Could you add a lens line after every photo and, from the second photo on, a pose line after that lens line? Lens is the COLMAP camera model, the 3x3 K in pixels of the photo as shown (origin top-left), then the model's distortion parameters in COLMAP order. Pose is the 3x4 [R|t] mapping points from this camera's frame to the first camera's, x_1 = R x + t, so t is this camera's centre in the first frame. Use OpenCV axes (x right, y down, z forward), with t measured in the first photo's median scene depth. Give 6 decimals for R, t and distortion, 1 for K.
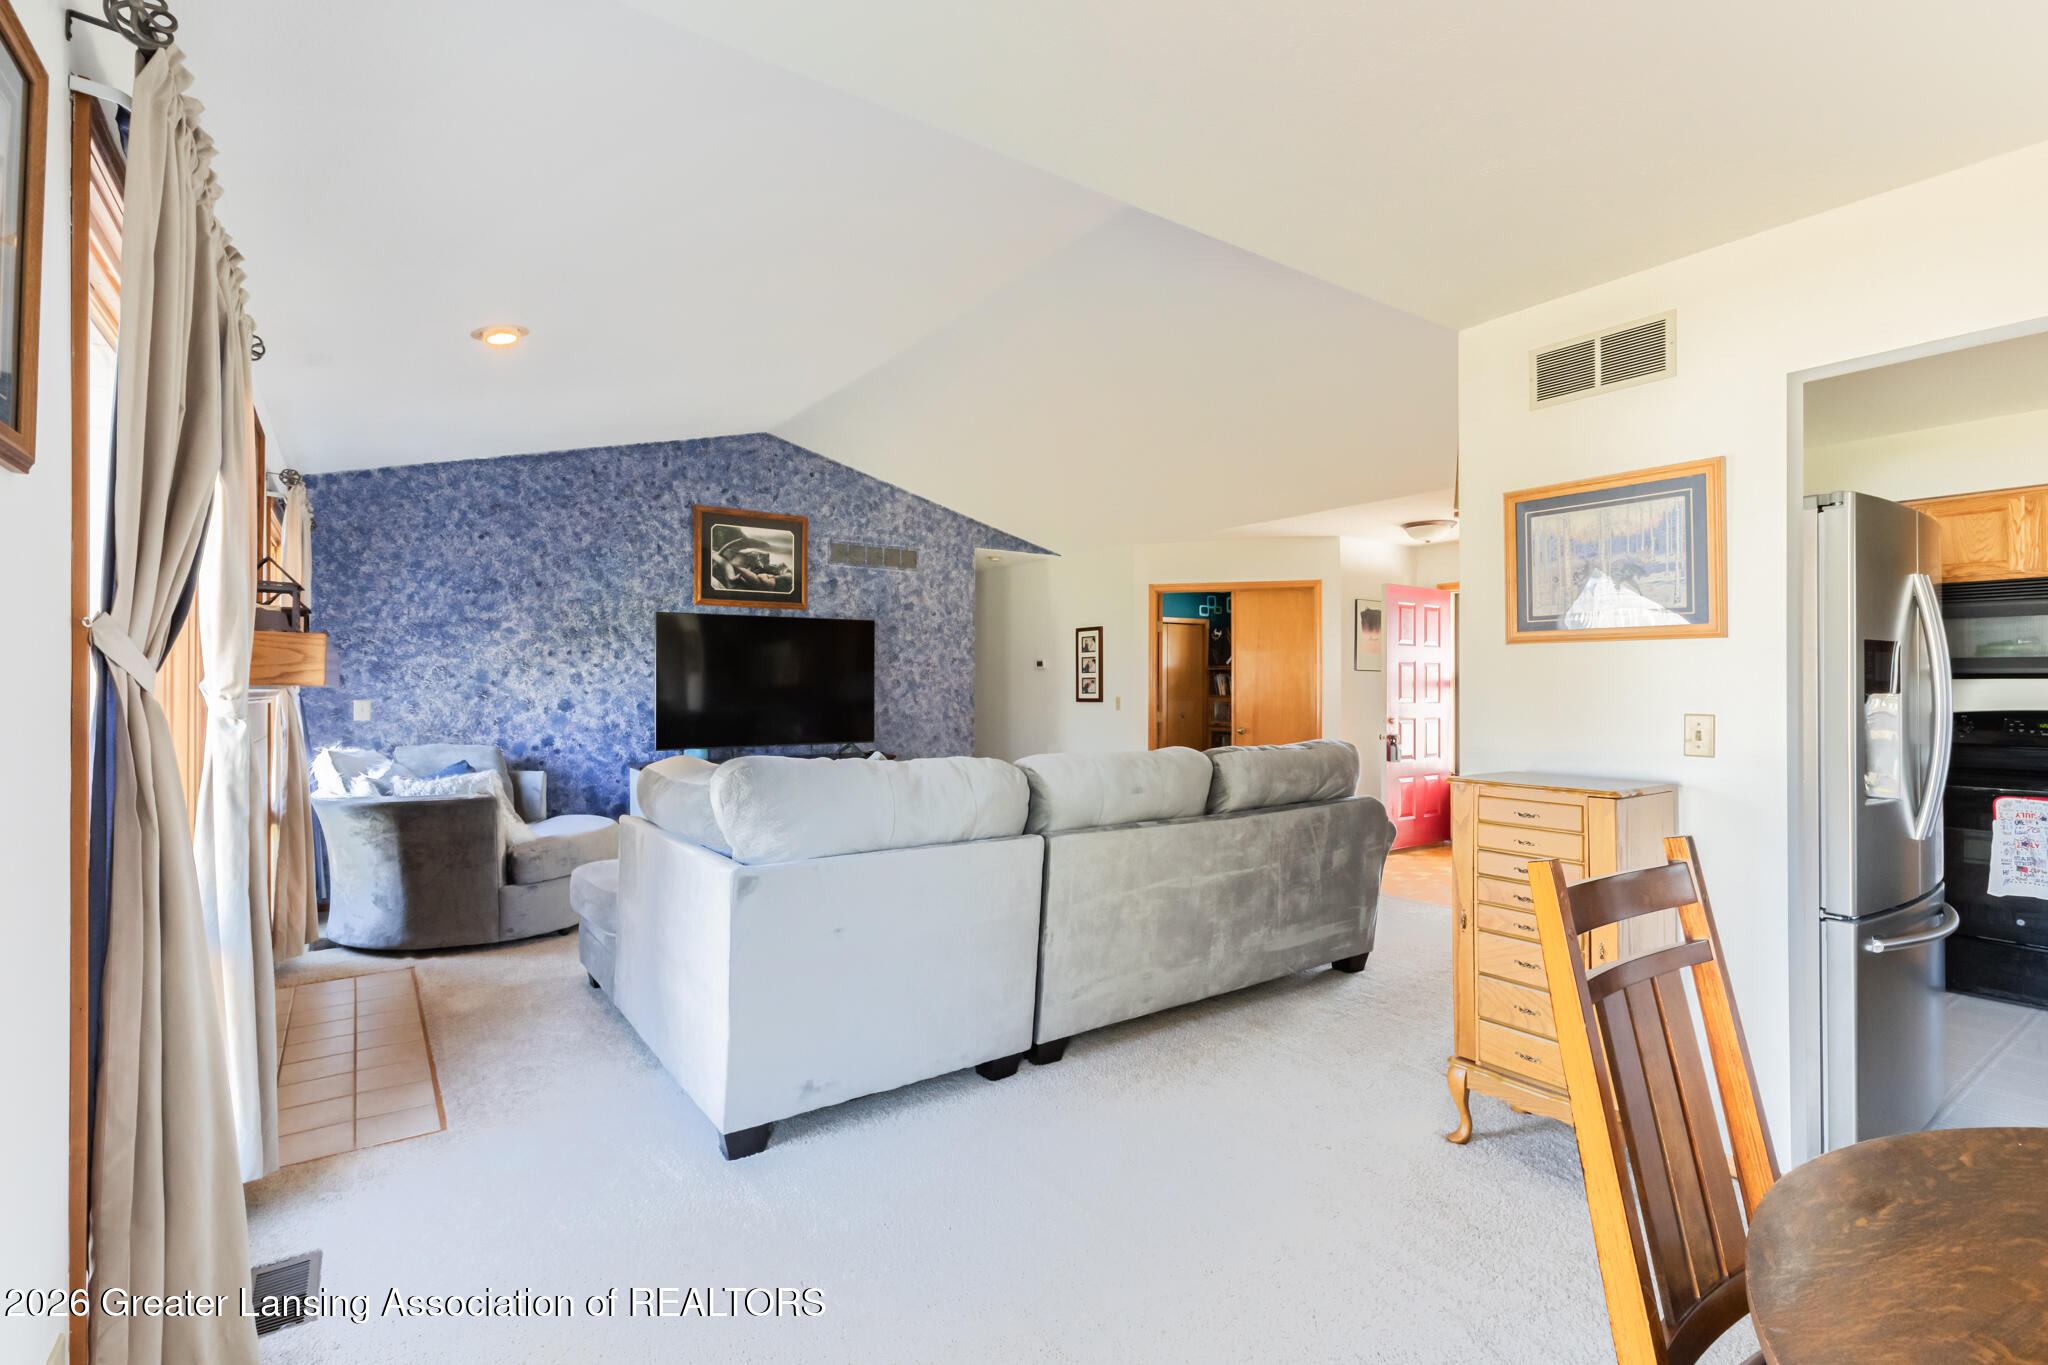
lens RADIAL K [[920.5, 0, 1005.0], [0, 920.5, 679.1], [0, 0, 1]] dist [0.001383, -0.000052]
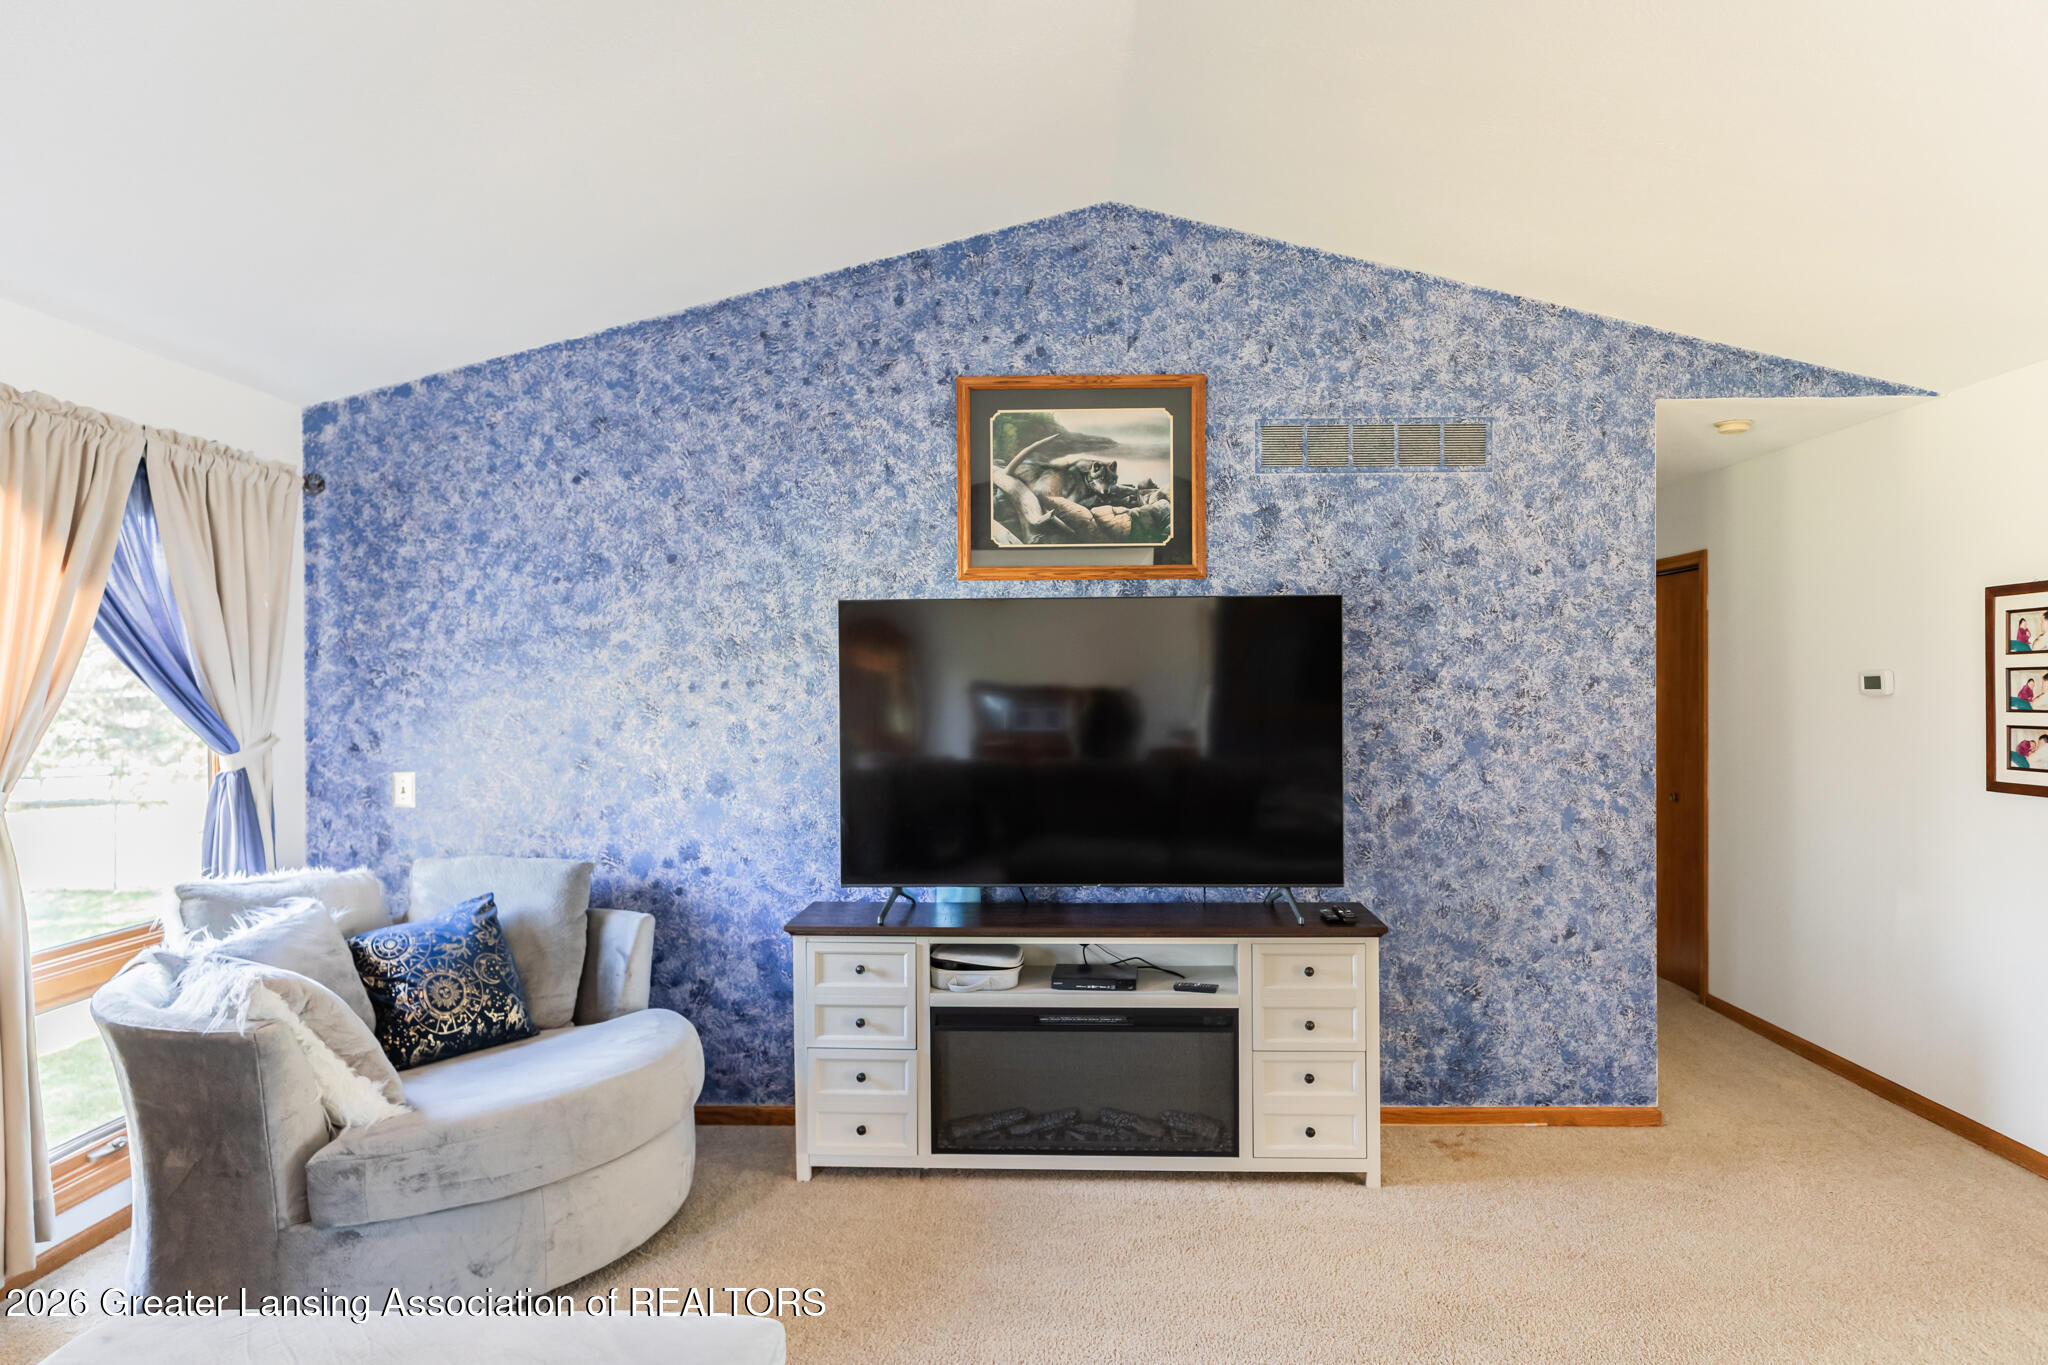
lens RADIAL K [[1193.8, 0, 1031.6], [0, 1193.8, 686.9], [0, 0, 1]] dist [0.002330, 0.002075]
pose [[0.805190, -0.001613, -0.593015, 0.065596], [0.008130, 0.999932, 0.008319, -0.027883], [0.592962, -0.011519, 0.805148, 0.484187]]
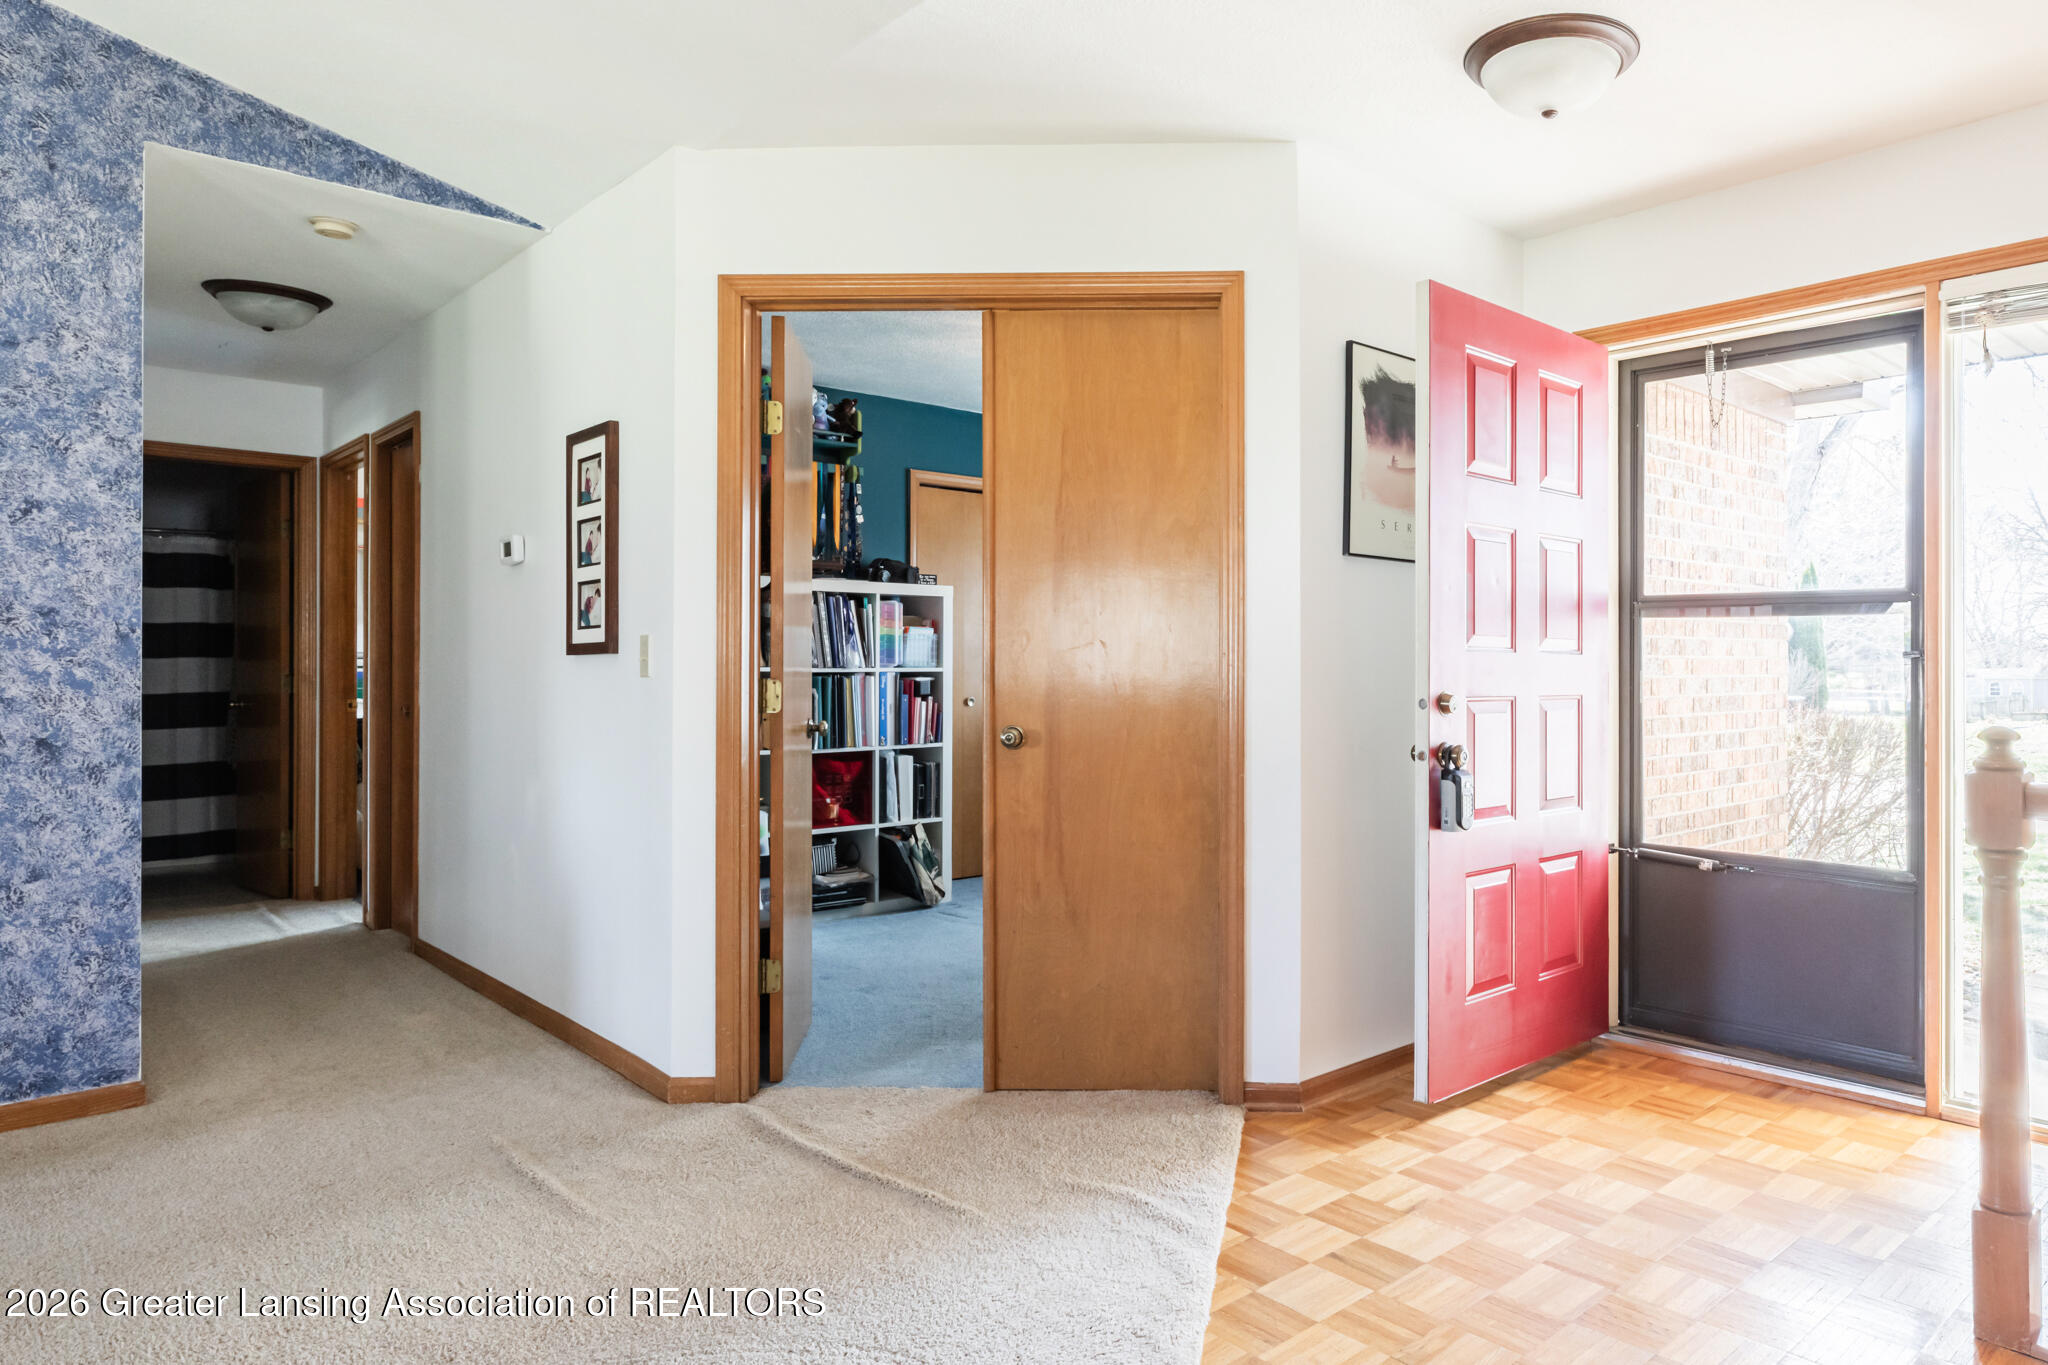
lens RADIAL K [[1301.2, 0, 1207.1], [0, 1301.2, 655.0], [0, 0, 1]] dist [0.010759, -0.003505]
pose [[0.985040, 0.001083, 0.172324, 0.273986], [-0.001012, 0.999999, -0.000505, 0.030162], [-0.172324, 0.000323, 0.985040, 0.596429]]
